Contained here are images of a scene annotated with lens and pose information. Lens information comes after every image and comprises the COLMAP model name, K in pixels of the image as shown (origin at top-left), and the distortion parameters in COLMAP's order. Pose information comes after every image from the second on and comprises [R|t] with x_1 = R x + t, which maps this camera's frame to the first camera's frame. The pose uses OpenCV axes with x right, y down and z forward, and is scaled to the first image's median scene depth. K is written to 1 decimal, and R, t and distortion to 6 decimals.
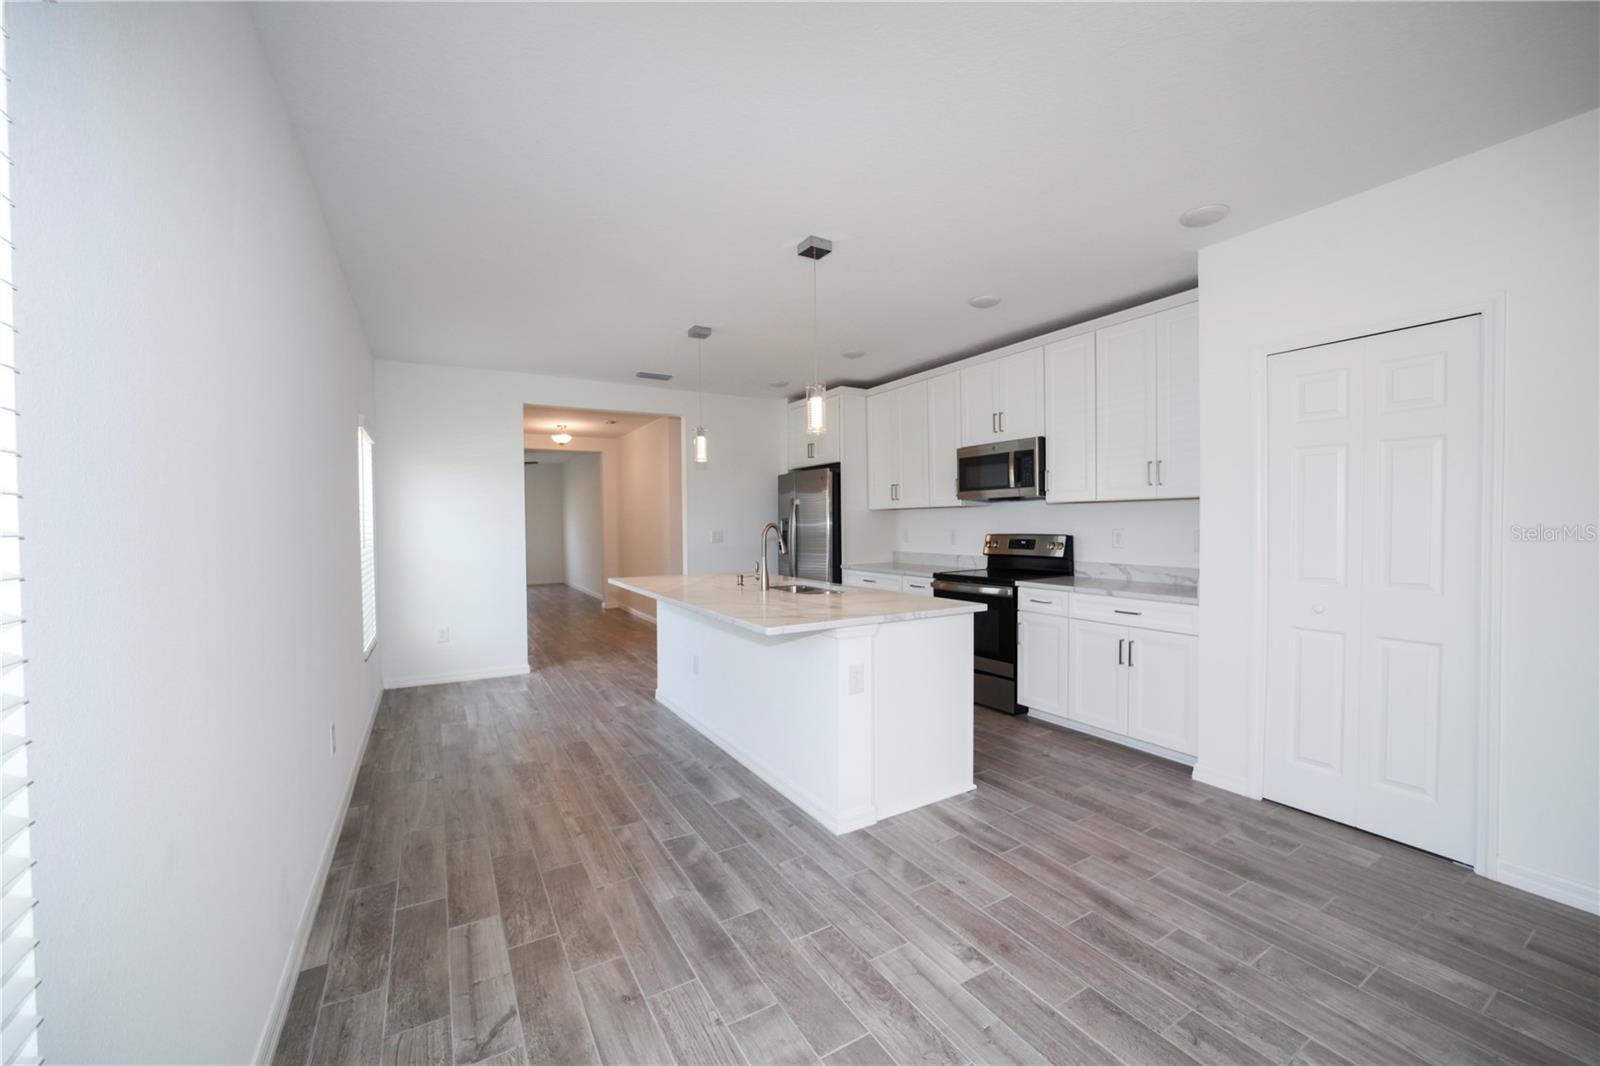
lens RADIAL K [[622.1, 0, 800.8], [0, 622.1, 536.2], [0, 0, 1]] dist [-0.033320, 0.007062]
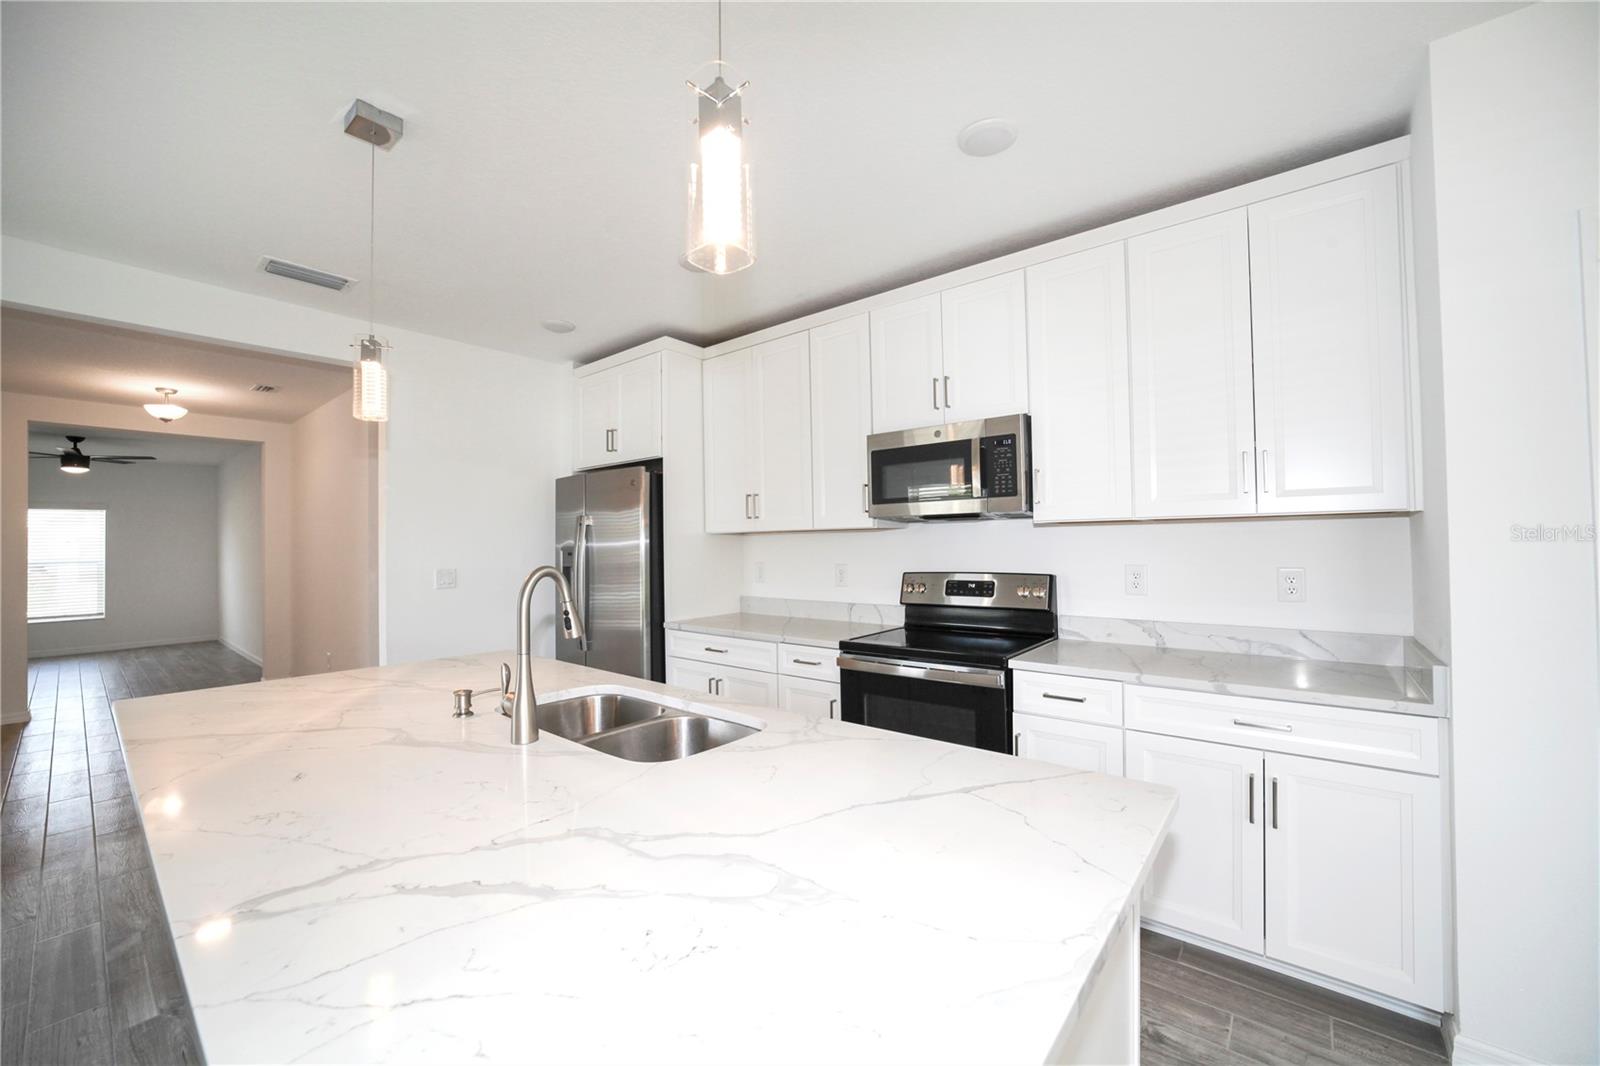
lens RADIAL K [[622.1, 0, 800.8], [0, 622.1, 533.4], [0, 0, 1]] dist [-0.033320, 0.007062]
pose [[0.940523, 0.003078, 0.339716, -0.025850], [0.011931, 0.999043, -0.042081, -0.021722], [-0.339521, 0.043631, 0.939586, 0.534317]]
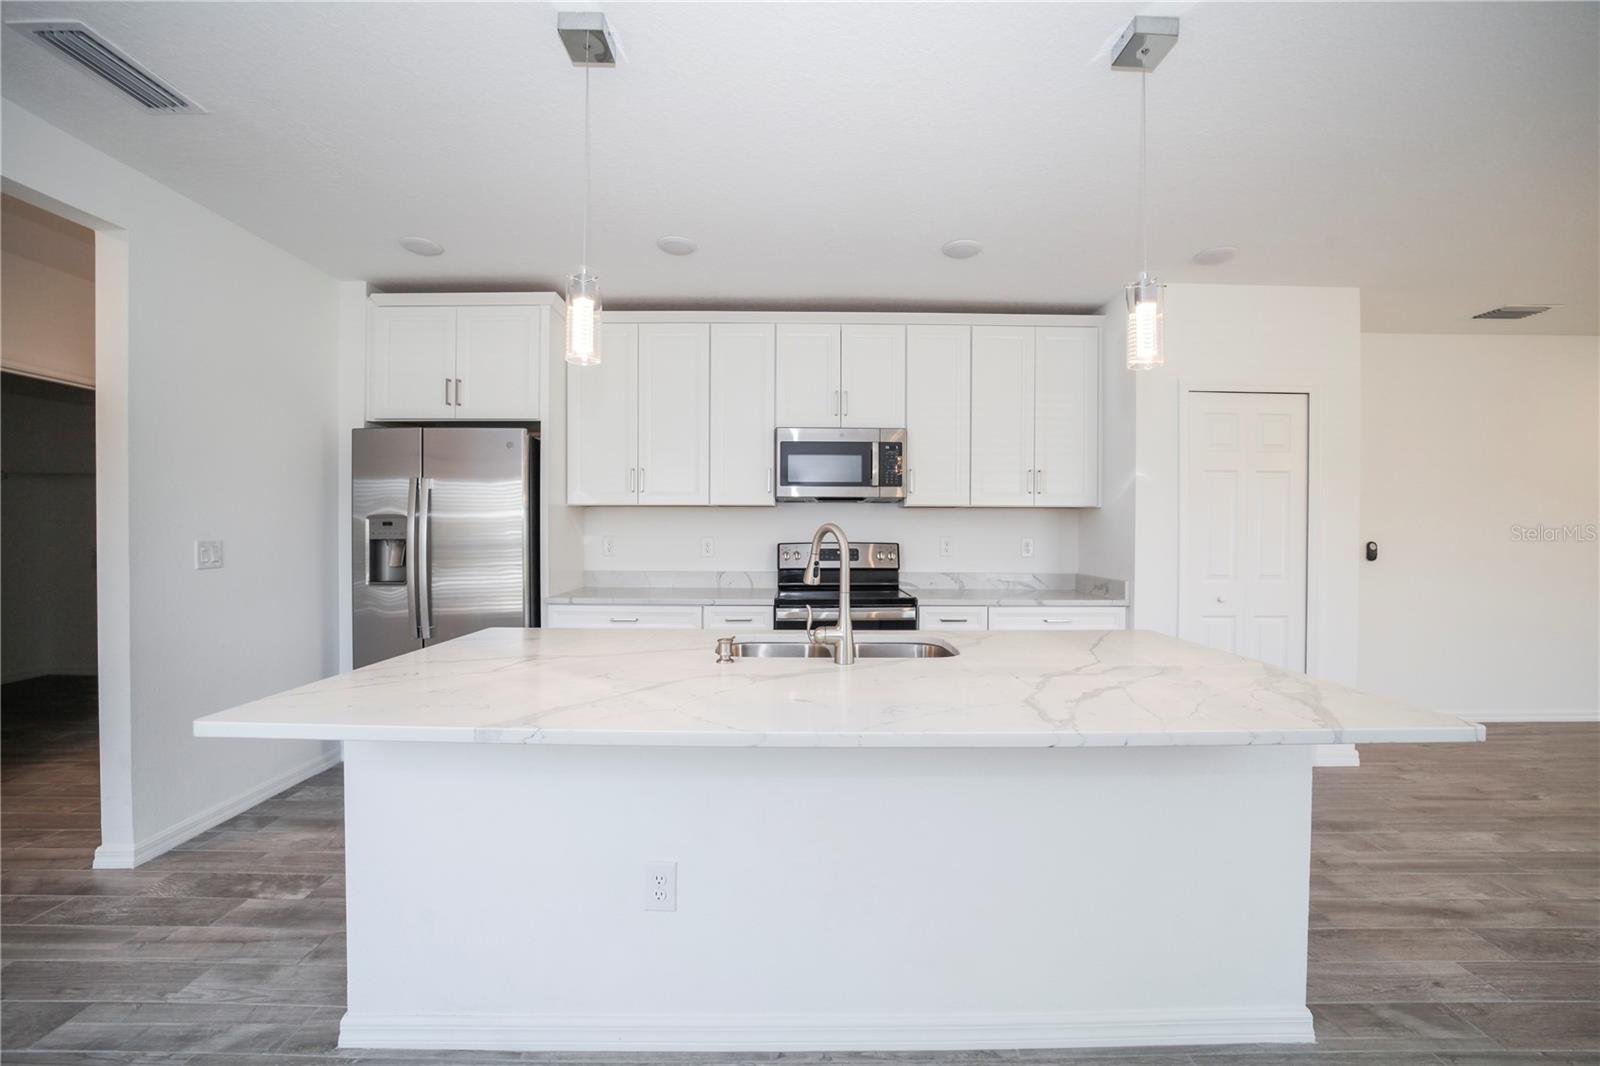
lens RADIAL K [[622.1, 0, 799.1], [0, 622.1, 533.1], [0, 0, 1]] dist [-0.033320, 0.007062]
pose [[0.506867, 0.007042, 0.861996, -0.453362], [0.010238, 0.999847, -0.014189, -0.005487], [-0.861964, 0.016017, 0.506717, 0.725957]]
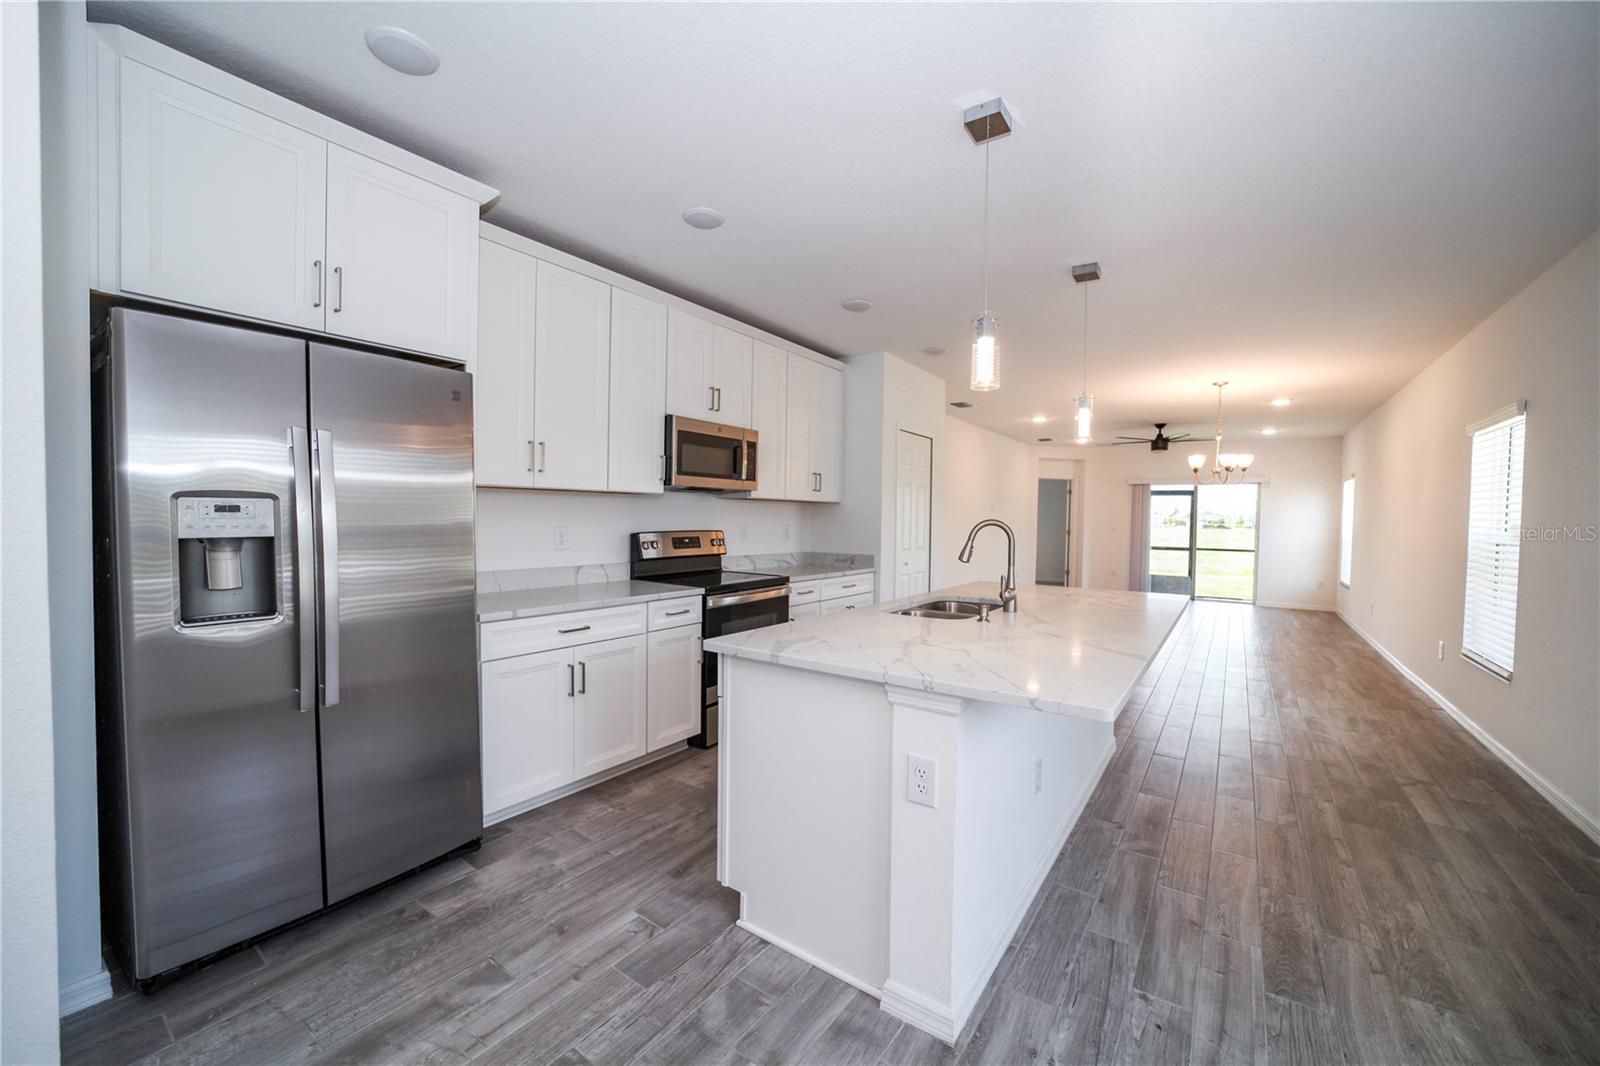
lens RADIAL K [[622.1, 0, 802.0], [0, 622.1, 536.4], [0, 0, 1]] dist [-0.033320, 0.007062]
pose [[-0.404526, -0.022969, 0.914238, -0.574931], [0.012007, 0.999465, 0.030423, -0.023284], [-0.914448, 0.023284, -0.404034, 1.399616]]
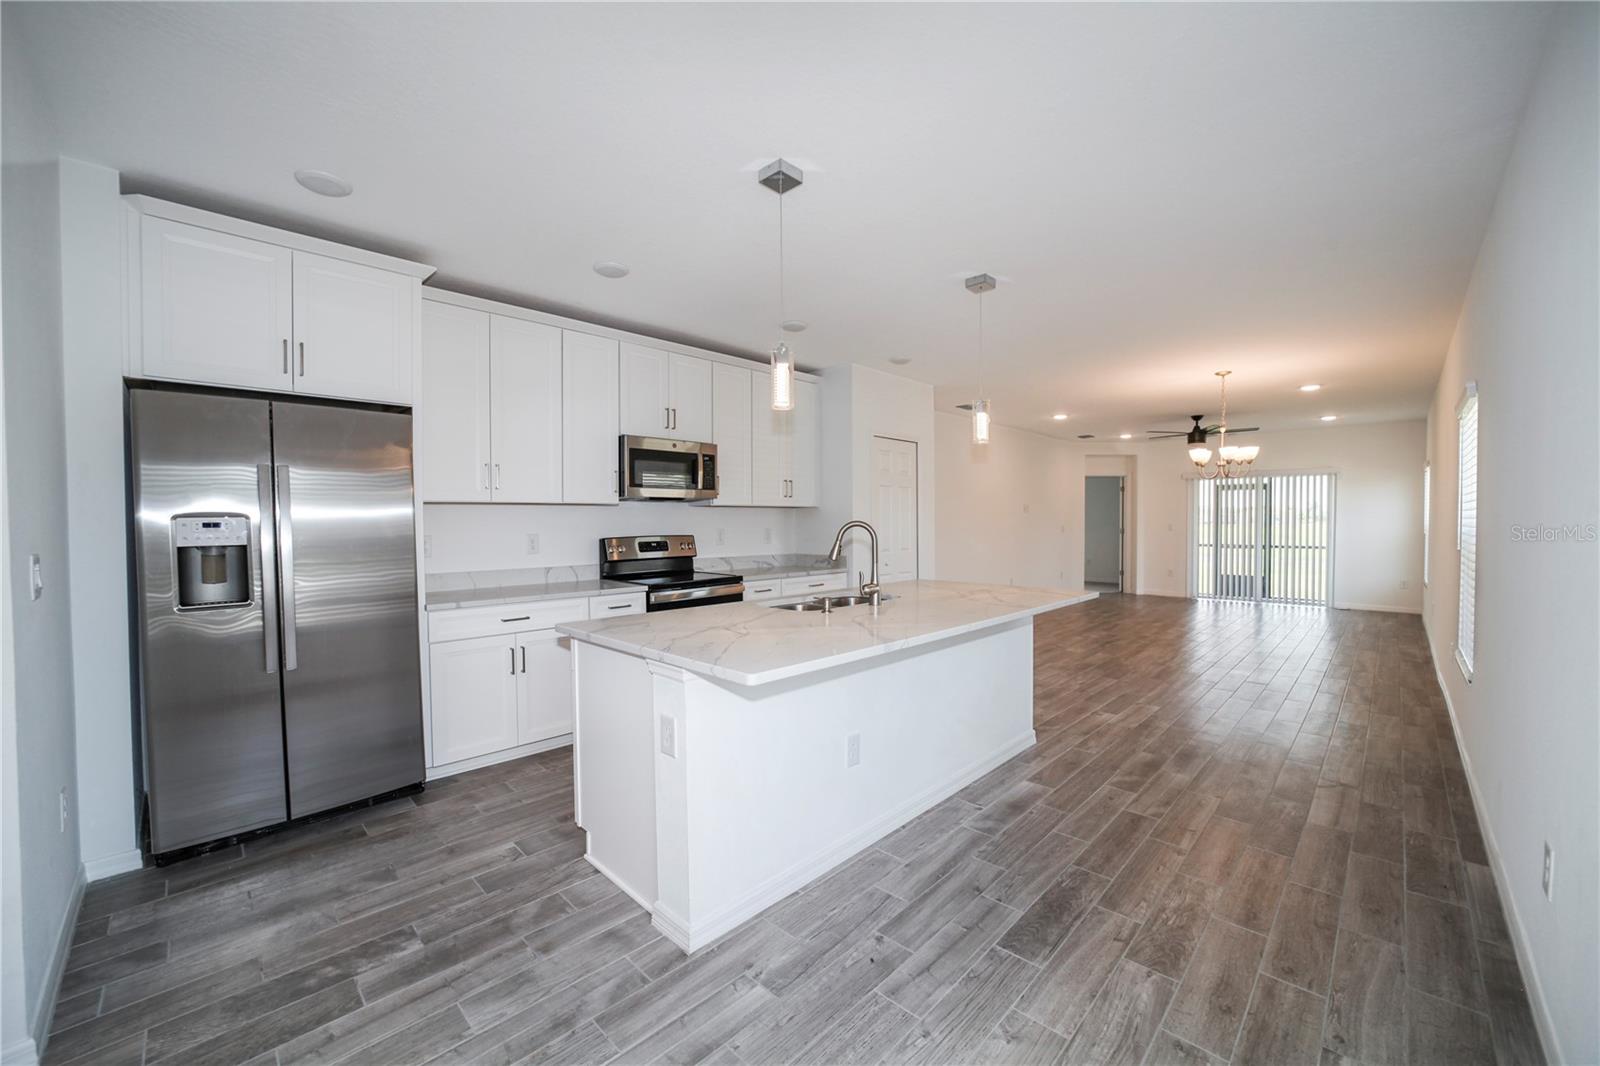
lens RADIAL K [[622.1, 0, 800.2], [0, 622.1, 535.0], [0, 0, 1]] dist [-0.033320, 0.007062]
pose [[-0.254269, -0.009002, 0.967092, -0.741955], [0.031877, 0.999335, 0.017684, -0.017269], [-0.966608, 0.035325, -0.253813, 1.193712]]
